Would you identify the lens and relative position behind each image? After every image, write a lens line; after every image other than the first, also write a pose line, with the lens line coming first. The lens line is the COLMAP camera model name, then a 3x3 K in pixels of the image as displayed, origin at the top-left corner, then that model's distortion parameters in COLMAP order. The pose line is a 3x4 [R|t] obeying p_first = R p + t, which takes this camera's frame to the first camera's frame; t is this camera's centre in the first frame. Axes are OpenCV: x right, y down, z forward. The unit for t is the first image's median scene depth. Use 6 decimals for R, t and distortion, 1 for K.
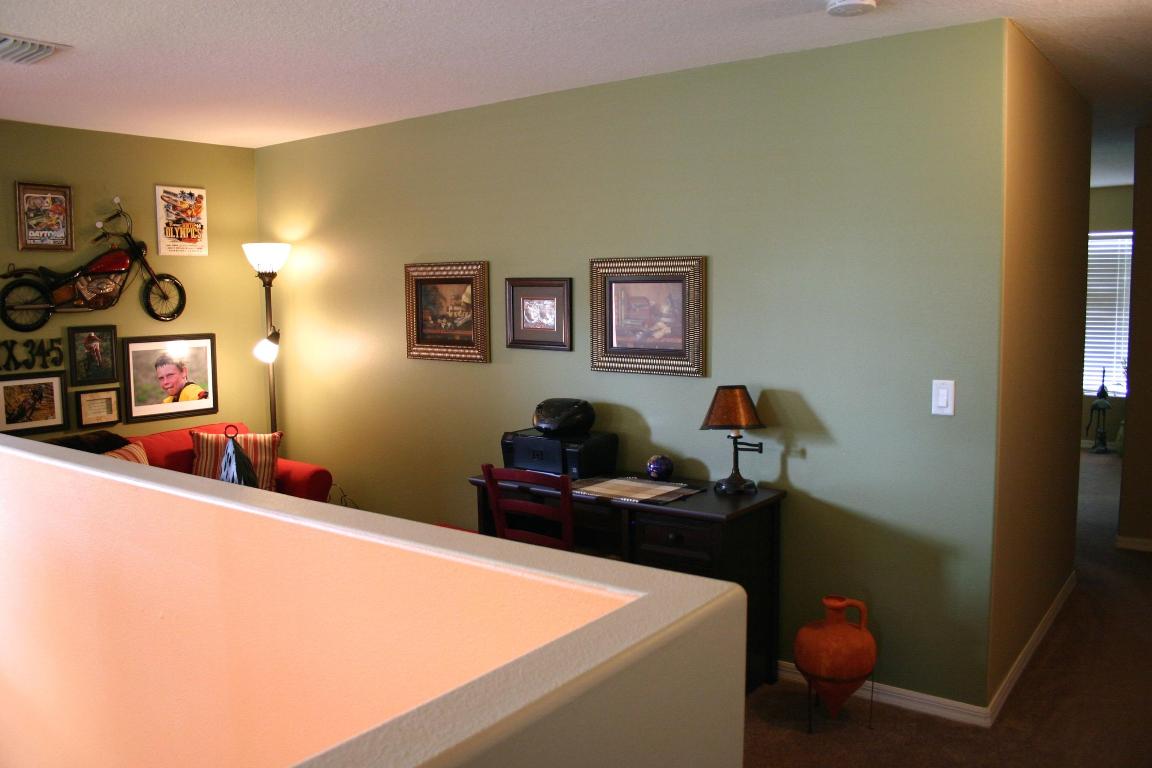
lens RADIAL K [[929.3, 0, 595.3], [0, 929.3, 387.4], [0, 0, 1]] dist [-0.146358, 0.117773]
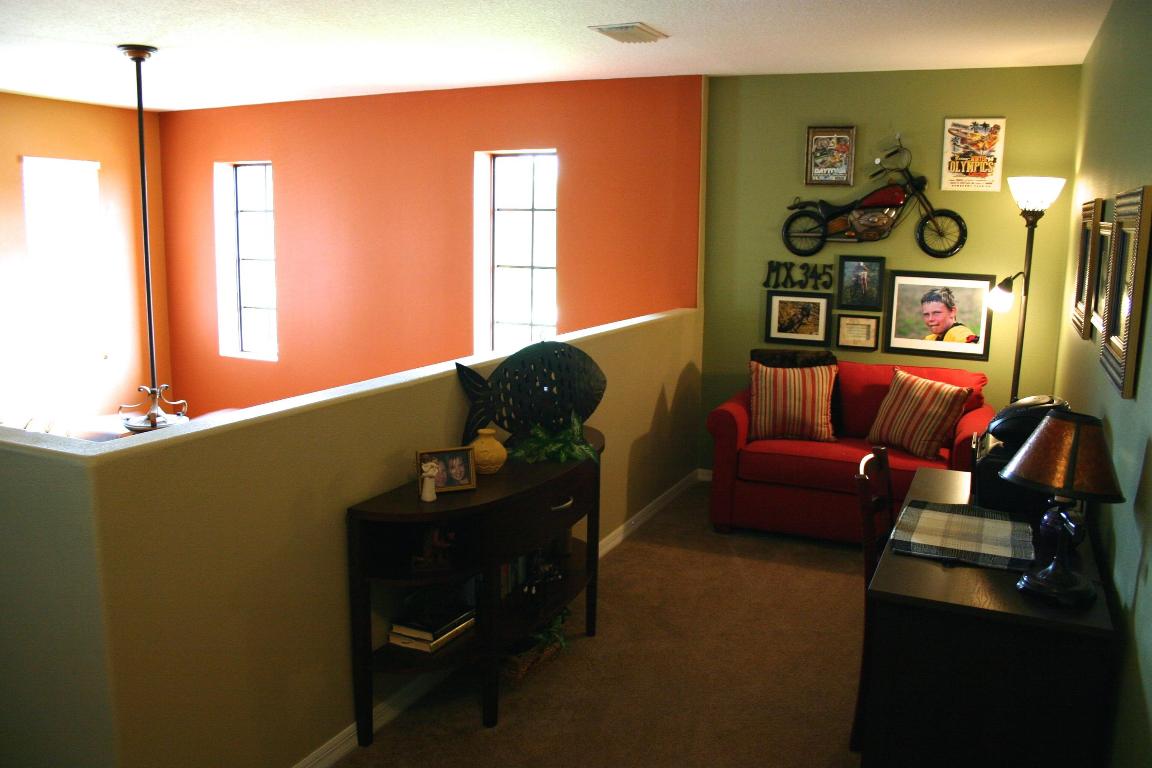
lens RADIAL K [[929.3, 0, 577.5], [0, 929.3, 384.8], [0, 0, 1]] dist [-0.146358, 0.117773]
pose [[0.200159, 0.184849, -0.962168, 0.411310], [-0.124146, 0.978911, 0.162239, -0.047981], [0.971866, 0.086976, 0.218886, 0.400183]]
